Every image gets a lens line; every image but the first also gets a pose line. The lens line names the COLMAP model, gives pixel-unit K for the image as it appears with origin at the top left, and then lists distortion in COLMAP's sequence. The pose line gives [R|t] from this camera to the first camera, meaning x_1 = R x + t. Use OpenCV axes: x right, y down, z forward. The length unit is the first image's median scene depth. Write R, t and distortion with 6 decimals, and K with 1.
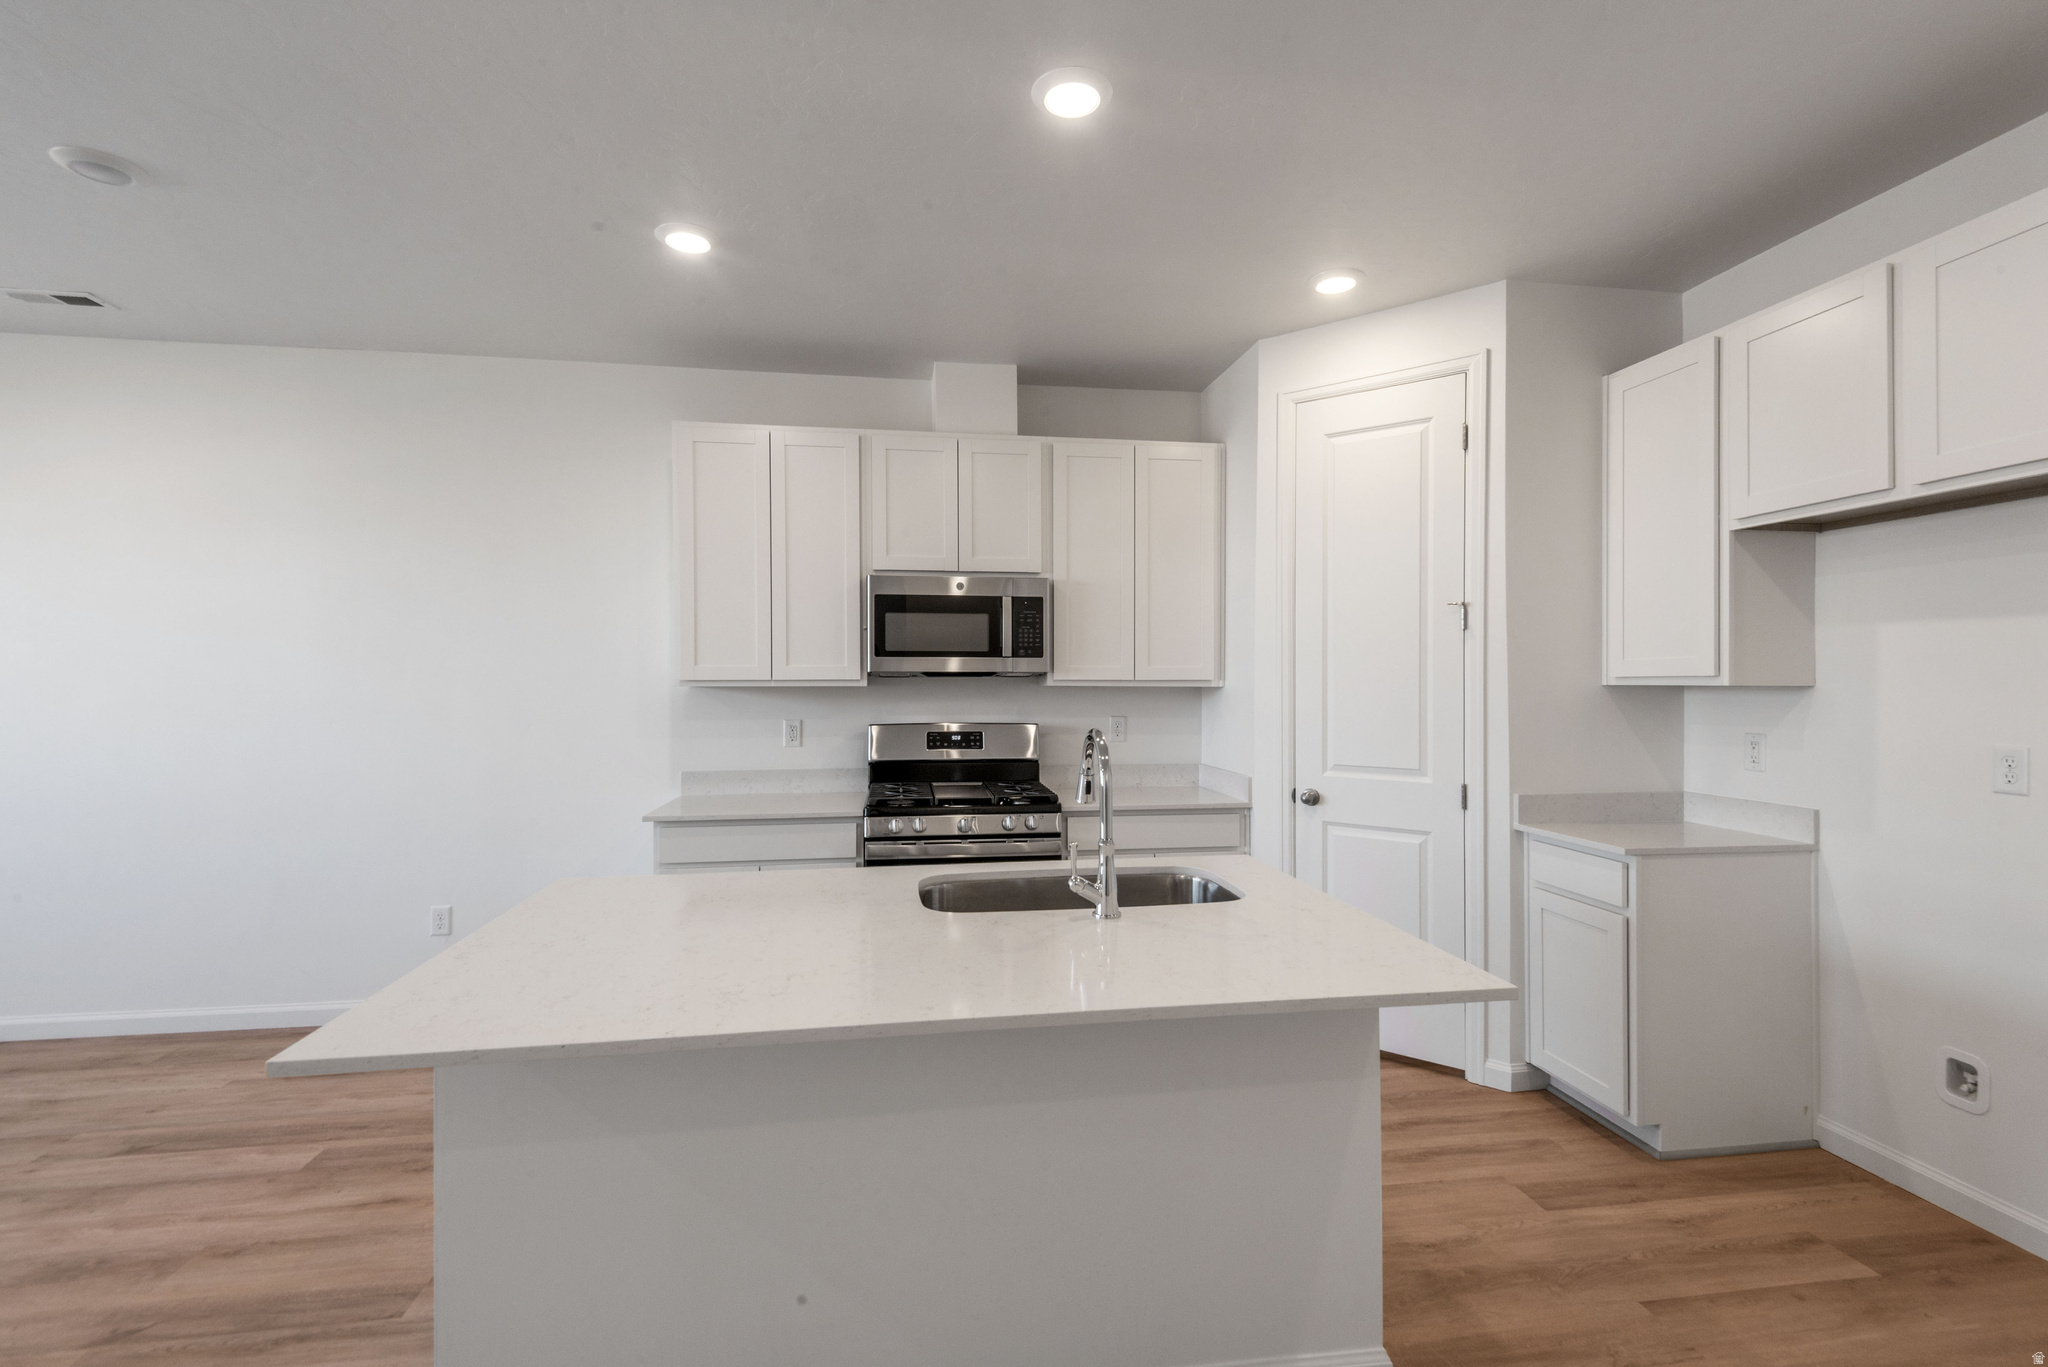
lens RADIAL K [[953.5, 0, 1036.7], [0, 953.5, 686.4], [0, 0, 1]] dist [0.030446, -0.000350]
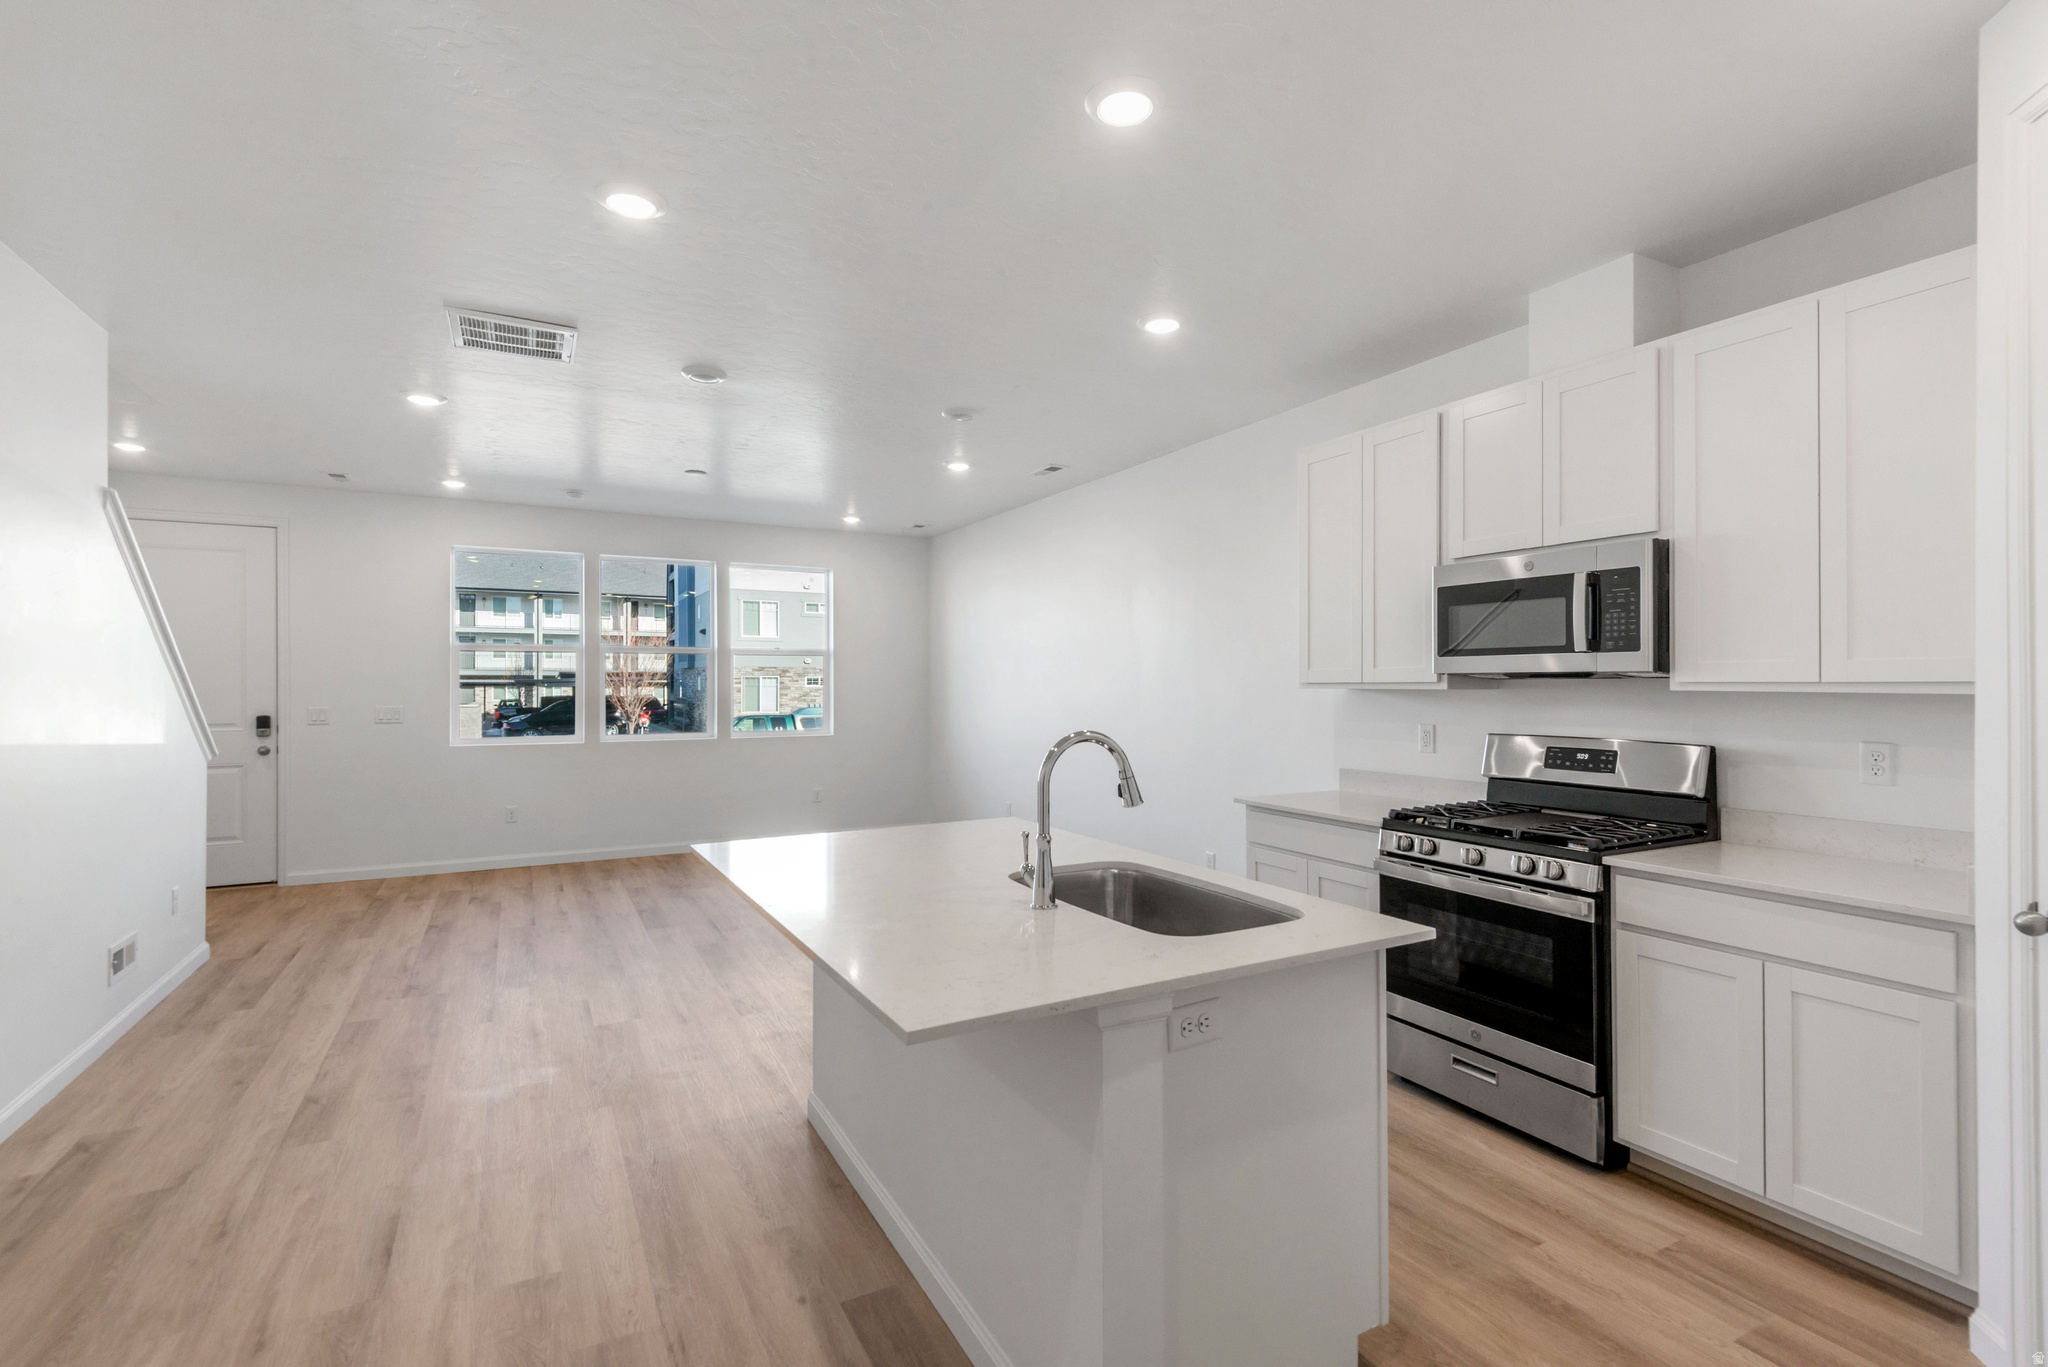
lens RADIAL K [[953.5, 0, 1036.7], [0, 953.5, 686.4], [0, 0, 1]] dist [0.030446, -0.000350]
pose [[0.341348, 0.002436, -0.939934, 0.533429], [-0.003479, 0.999993, 0.001328, -0.003069], [0.939930, 0.002817, 0.341355, 0.327107]]
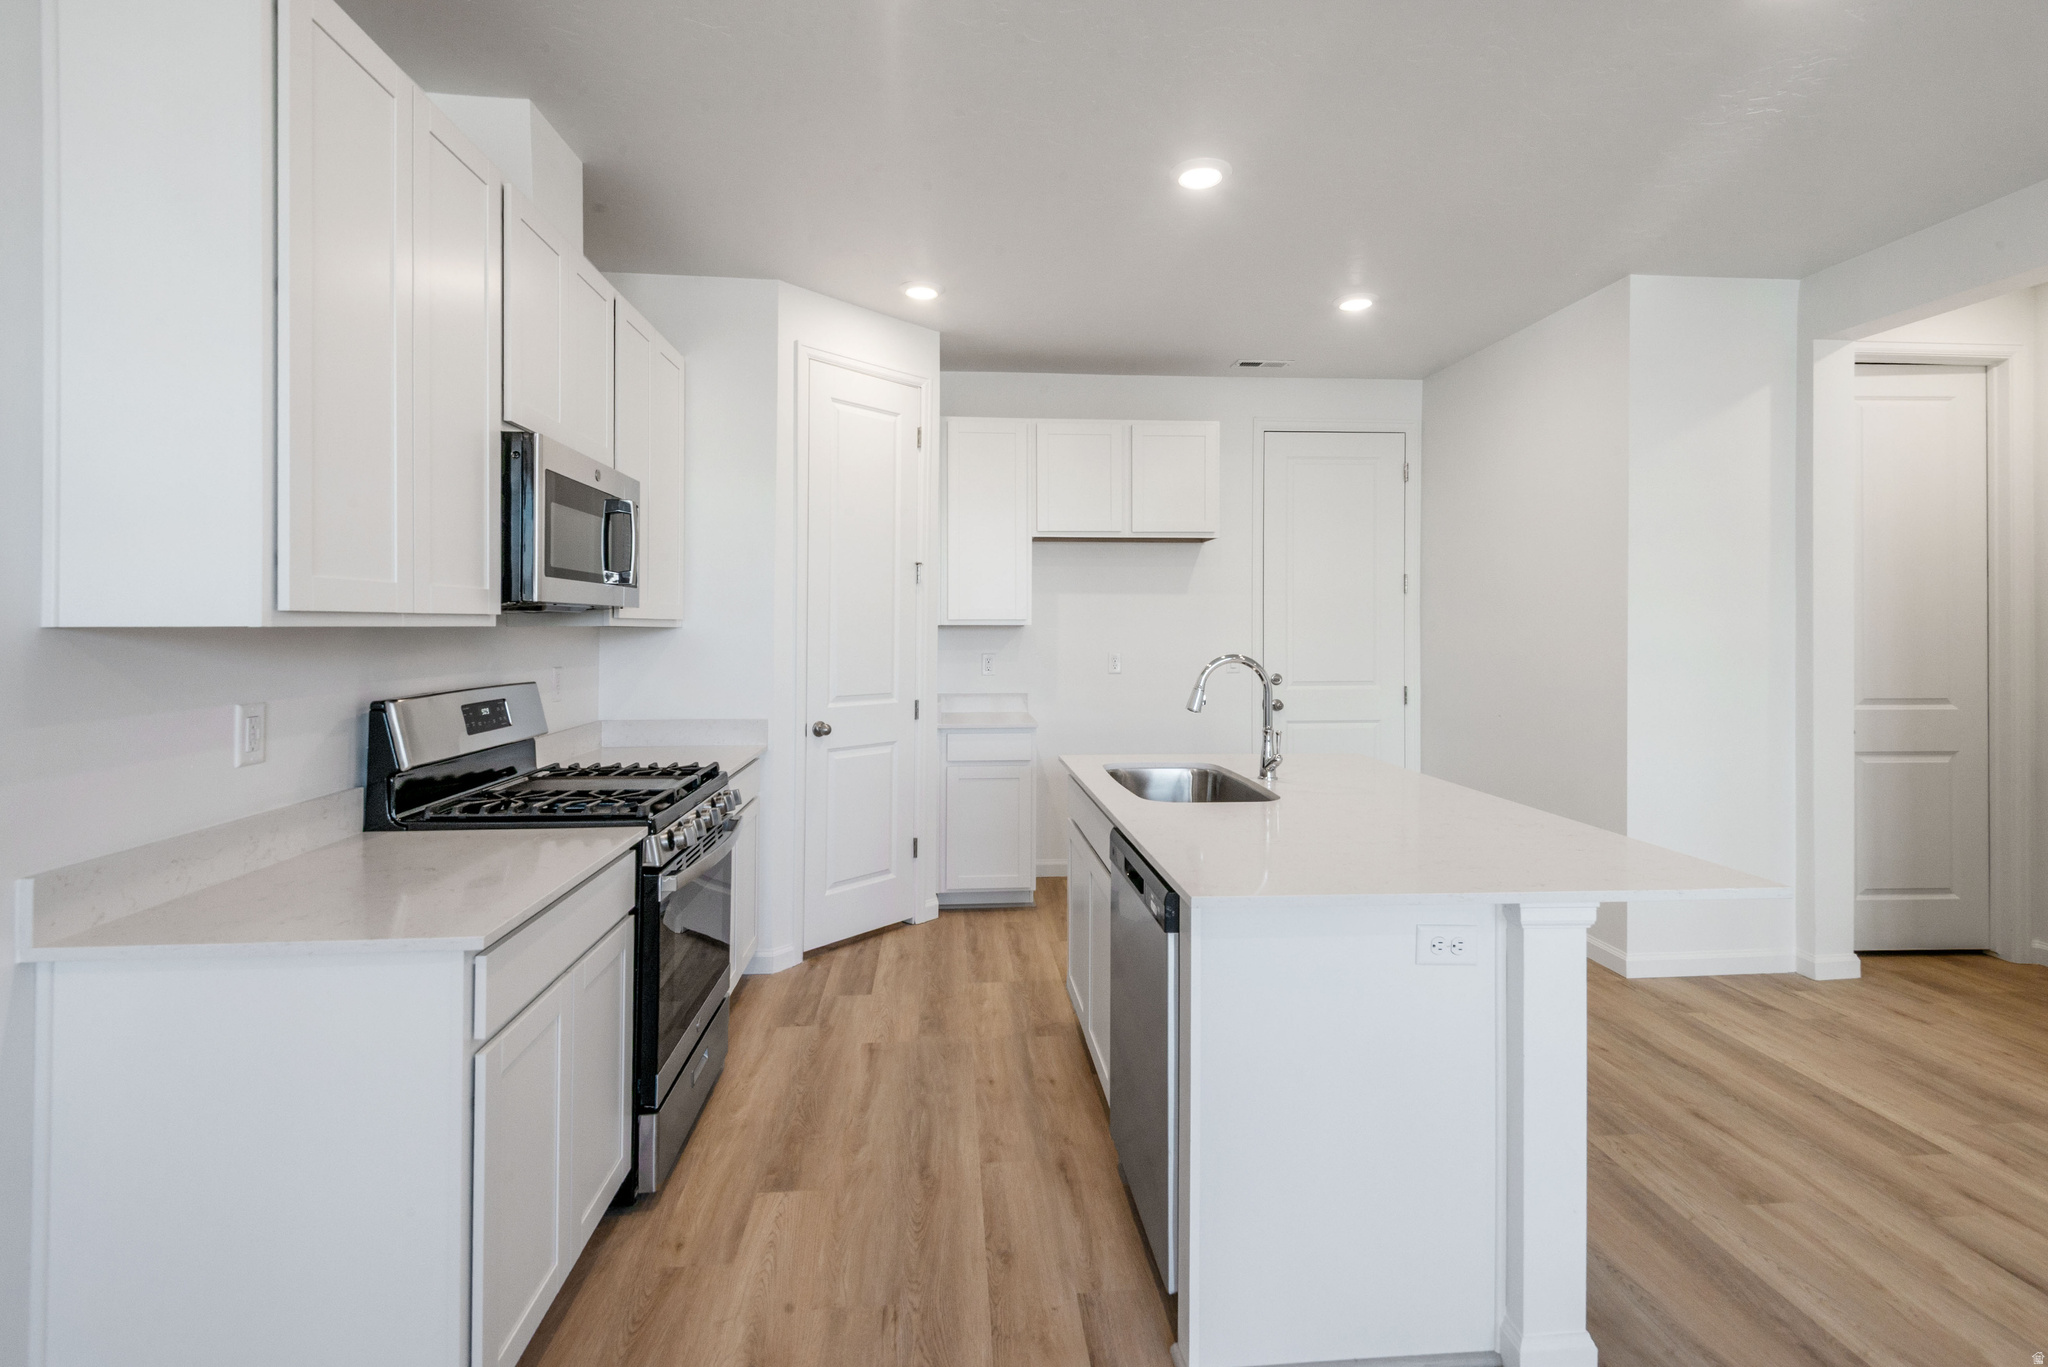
lens RADIAL K [[953.5, 0, 1036.7], [0, 953.5, 686.4], [0, 0, 1]] dist [0.030446, -0.000350]
pose [[0.057123, -0.064180, 0.996302, -0.707774], [0.000384, 0.997933, 0.064263, 0.000231], [-0.998367, -0.003289, 0.057030, 0.653546]]
